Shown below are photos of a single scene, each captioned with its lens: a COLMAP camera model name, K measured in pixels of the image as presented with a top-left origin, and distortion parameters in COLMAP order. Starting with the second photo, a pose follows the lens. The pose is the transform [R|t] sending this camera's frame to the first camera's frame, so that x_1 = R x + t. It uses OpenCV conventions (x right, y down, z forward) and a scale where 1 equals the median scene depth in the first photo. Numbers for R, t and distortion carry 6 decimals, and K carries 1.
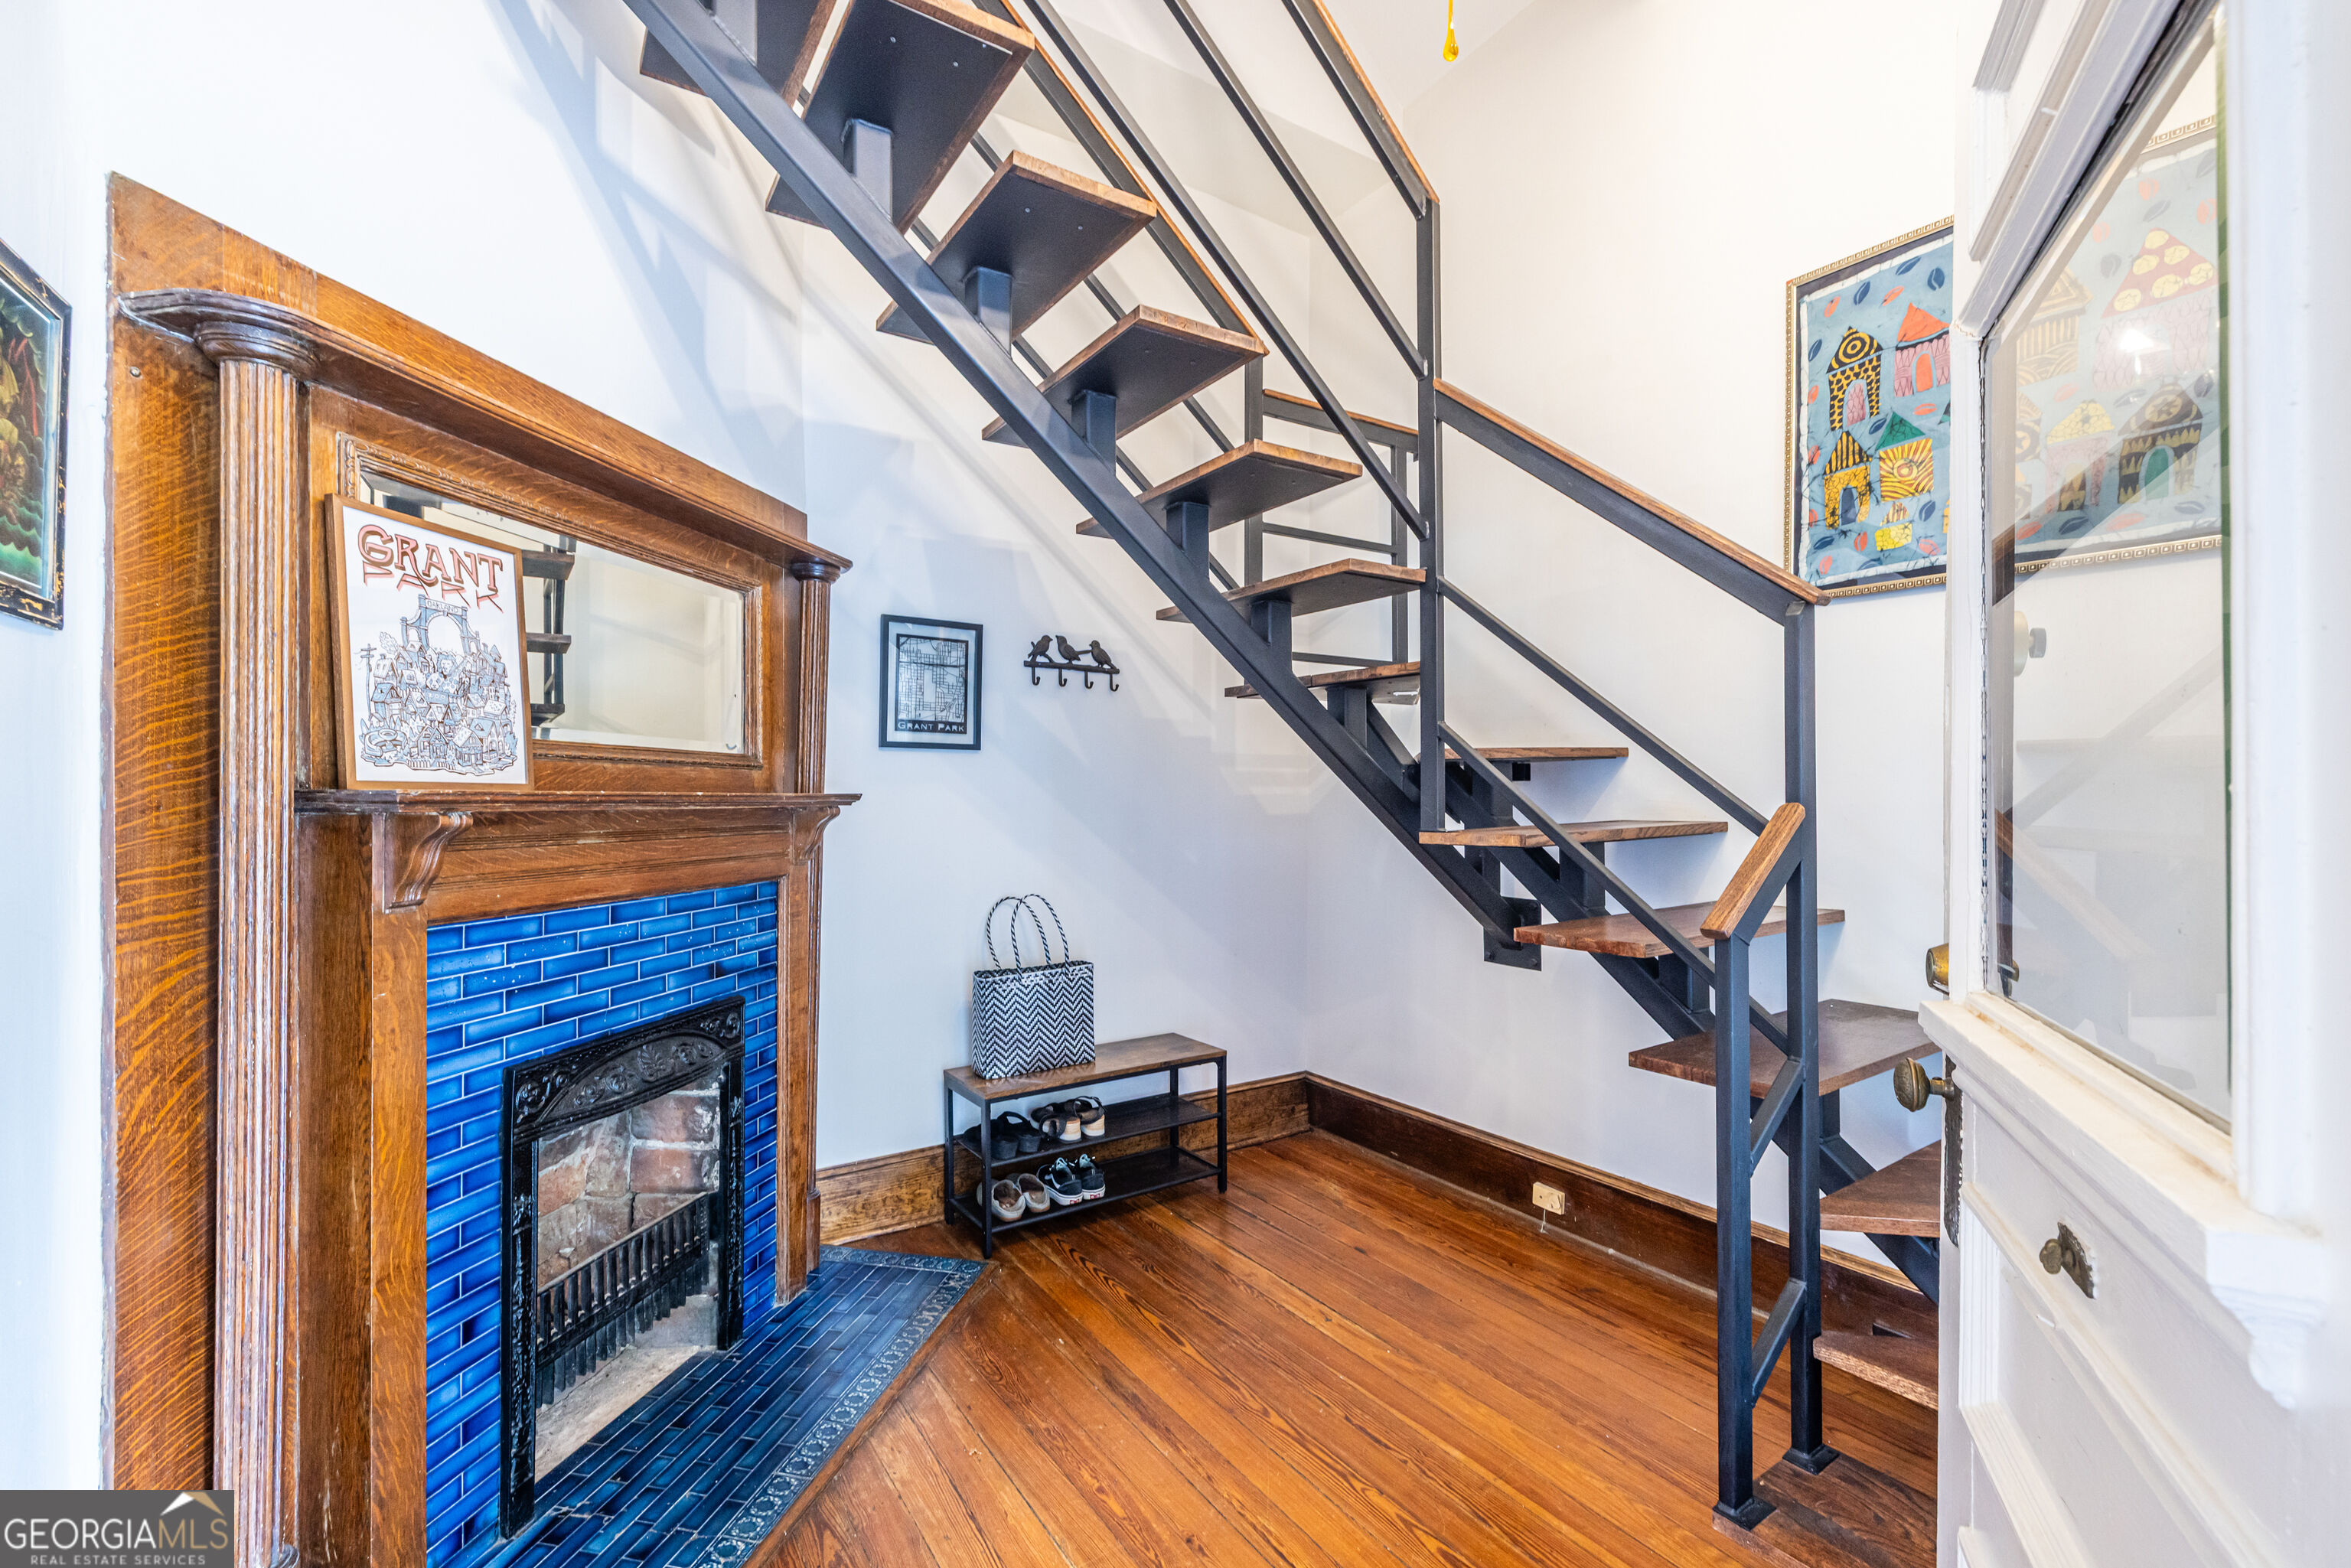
lens RADIAL K [[1007.3, 0, 1175.5], [0, 1007.3, 784.0], [0, 0, 1]] dist [0.003162, 0.000599]
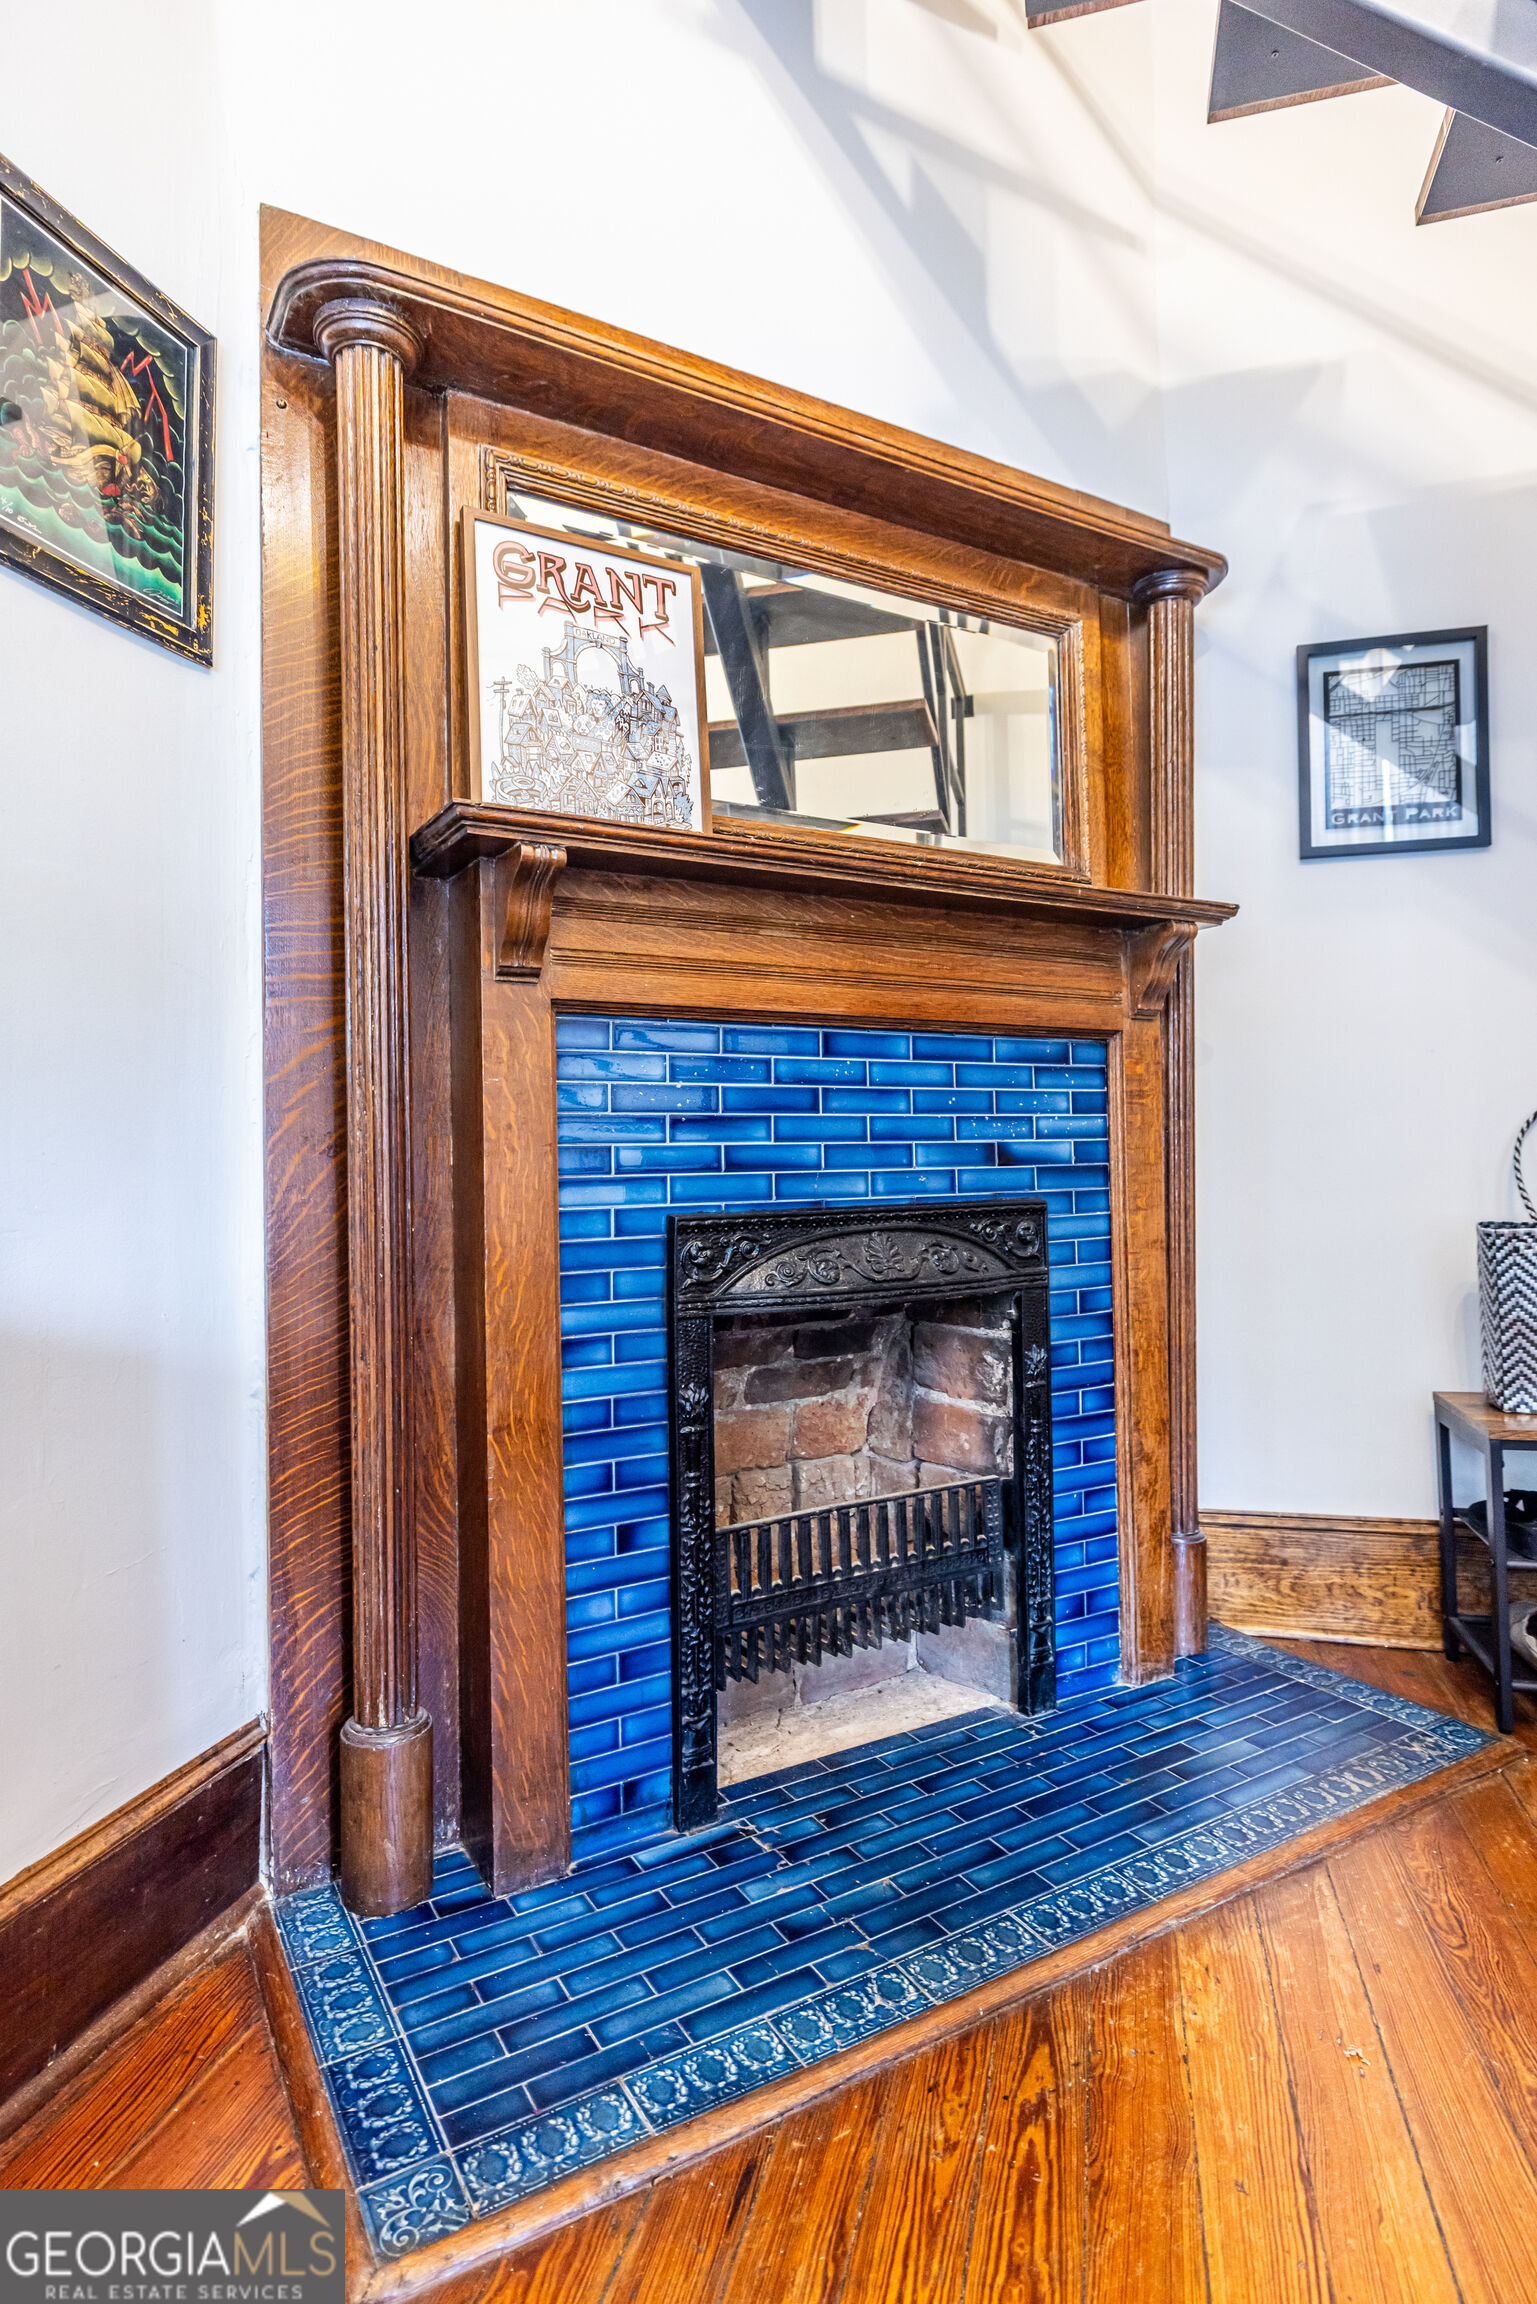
lens RADIAL K [[1231.6, 0, 765.9], [0, 1231.6, 1116.0], [0, 0, 1]] dist [-0.004180, 0.001034]
pose [[0.666508, -0.034132, -0.744716, 0.067029], [0.029486, 0.999377, -0.019415, 0.177867], [0.744914, -0.009018, 0.667099, 0.337252]]
